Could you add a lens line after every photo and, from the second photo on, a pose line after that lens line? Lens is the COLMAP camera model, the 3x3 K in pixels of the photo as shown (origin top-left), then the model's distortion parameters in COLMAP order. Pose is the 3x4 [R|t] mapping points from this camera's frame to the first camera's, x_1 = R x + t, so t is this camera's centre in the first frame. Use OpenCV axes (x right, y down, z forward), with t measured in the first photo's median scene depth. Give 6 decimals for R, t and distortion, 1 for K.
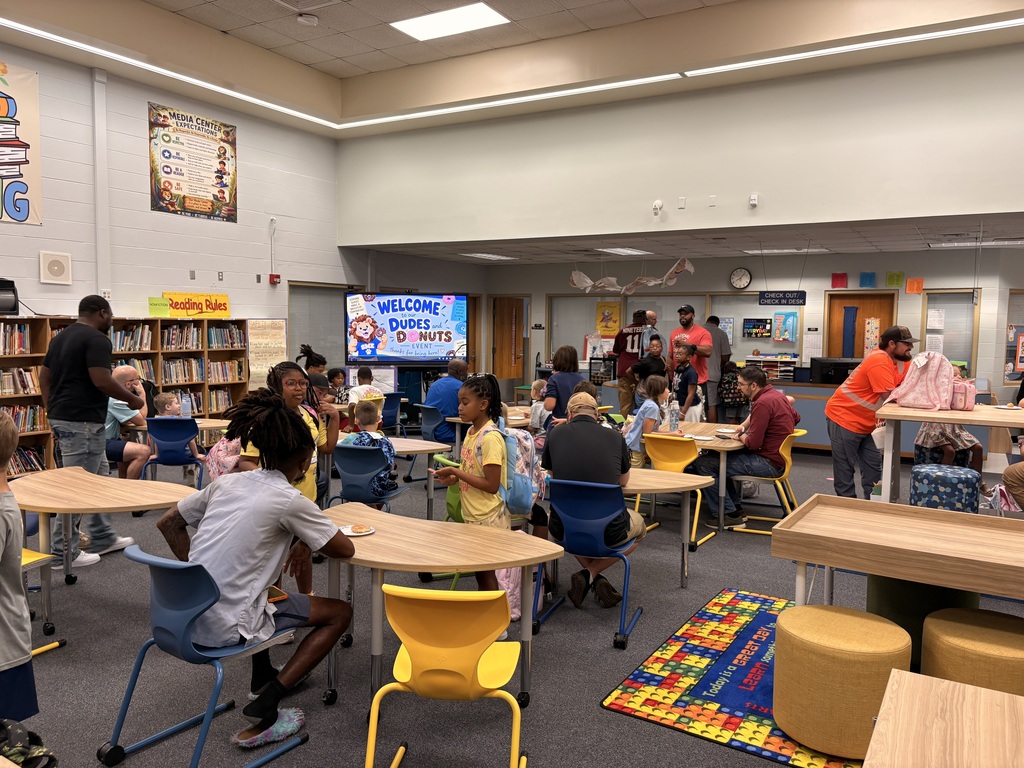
lens RADIAL K [[756.8, 0, 510.4], [0, 756.8, 392.7], [0, 0, 1]] dist [0.021371, -0.022086]
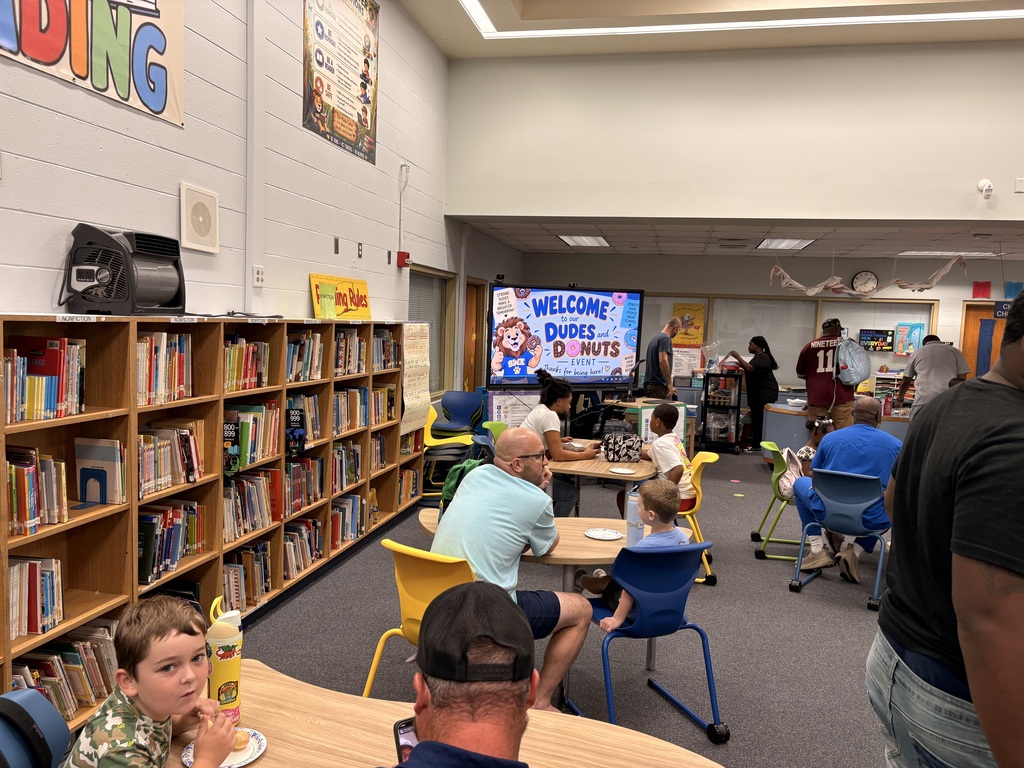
lens RADIAL K [[756.8, 0, 502.7], [0, 756.8, 405.7], [0, 0, 1]] dist [0.021371, -0.022086]
pose [[0.952761, -0.011012, 0.303520, -0.411165], [0.003048, 0.999639, 0.026703, -0.040242], [-0.303704, -0.024516, 0.952451, 0.341657]]
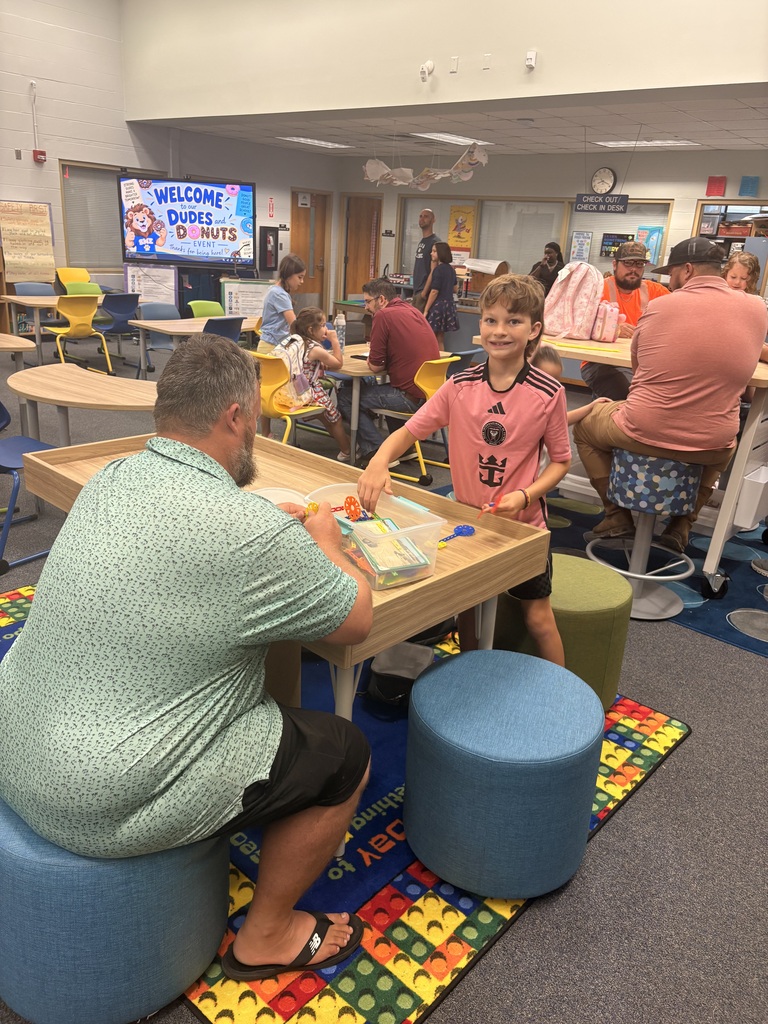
lens RADIAL K [[756.8, 0, 381.1], [0, 756.8, 518.9], [0, 0, 1]] dist [0.021371, -0.022086]
pose [[0.984926, 0.102288, -0.139491, 0.252519], [-0.063089, 0.963298, 0.260915, 0.004241], [0.161060, -0.248181, 0.955231, 0.088653]]
